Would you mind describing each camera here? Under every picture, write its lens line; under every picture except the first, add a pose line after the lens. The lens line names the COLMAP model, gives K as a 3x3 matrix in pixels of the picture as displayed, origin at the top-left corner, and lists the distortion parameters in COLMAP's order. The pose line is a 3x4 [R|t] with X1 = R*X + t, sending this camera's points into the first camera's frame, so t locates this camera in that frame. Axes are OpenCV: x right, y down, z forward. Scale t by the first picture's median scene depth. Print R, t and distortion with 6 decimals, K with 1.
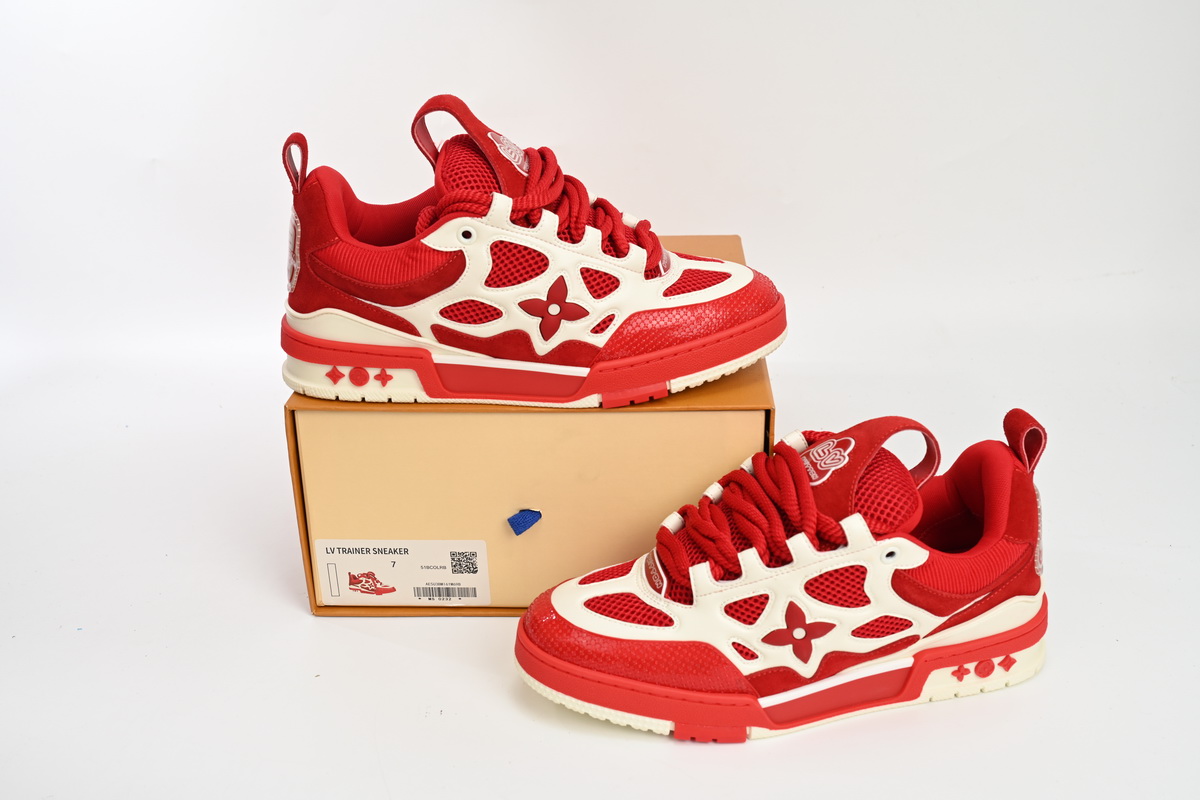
lens RADIAL K [[1293.3, 0, 600.0], [0, 1293.3, 400.0], [0, 0, 1]] dist [-0.000862, 0.010155]
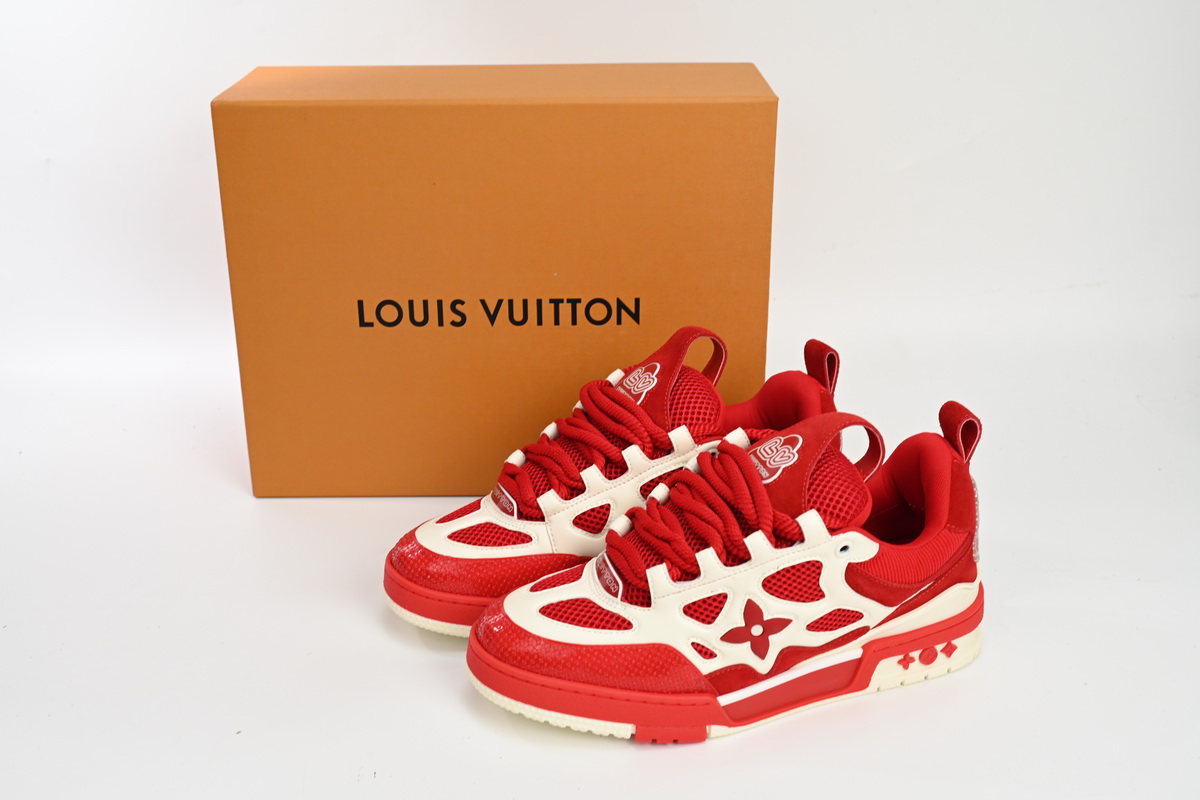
lens RADIAL K [[1434.8, 0, 598.4], [0, 1434.8, 376.1], [0, 0, 1]] dist [-0.014007, -0.010444]
pose [[0.991562, -0.026288, 0.126939, -0.103423], [0.026959, 0.999630, -0.003565, -0.017220], [-0.126798, 0.006957, 0.991904, -0.095848]]
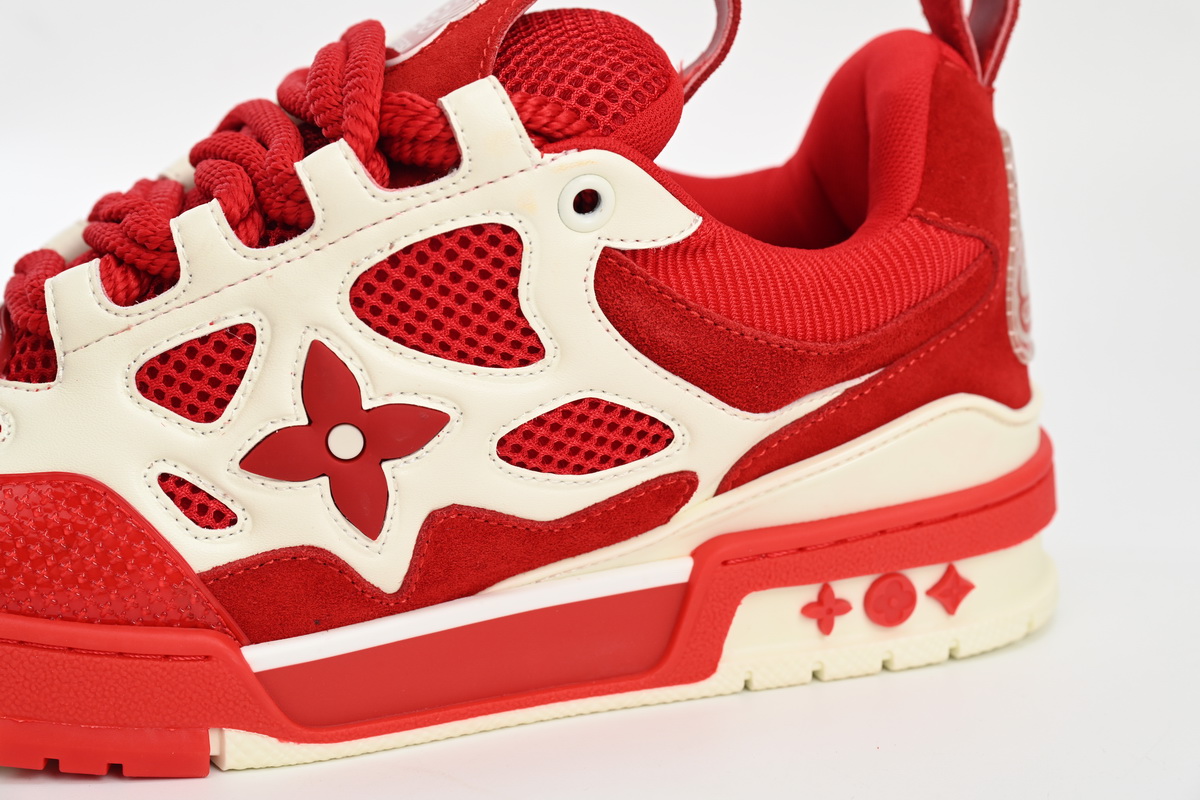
lens RADIAL K [[2117.4, 0, 600.0], [0, 2117.4, 400.0], [0, 0, 1]] dist [0.013269, 0.182656]
pose [[0.997603, -0.005719, 0.068953, 0.178917], [0.016228, 0.988120, -0.152826, 0.252520], [-0.067260, 0.153578, 0.985845, 0.408536]]
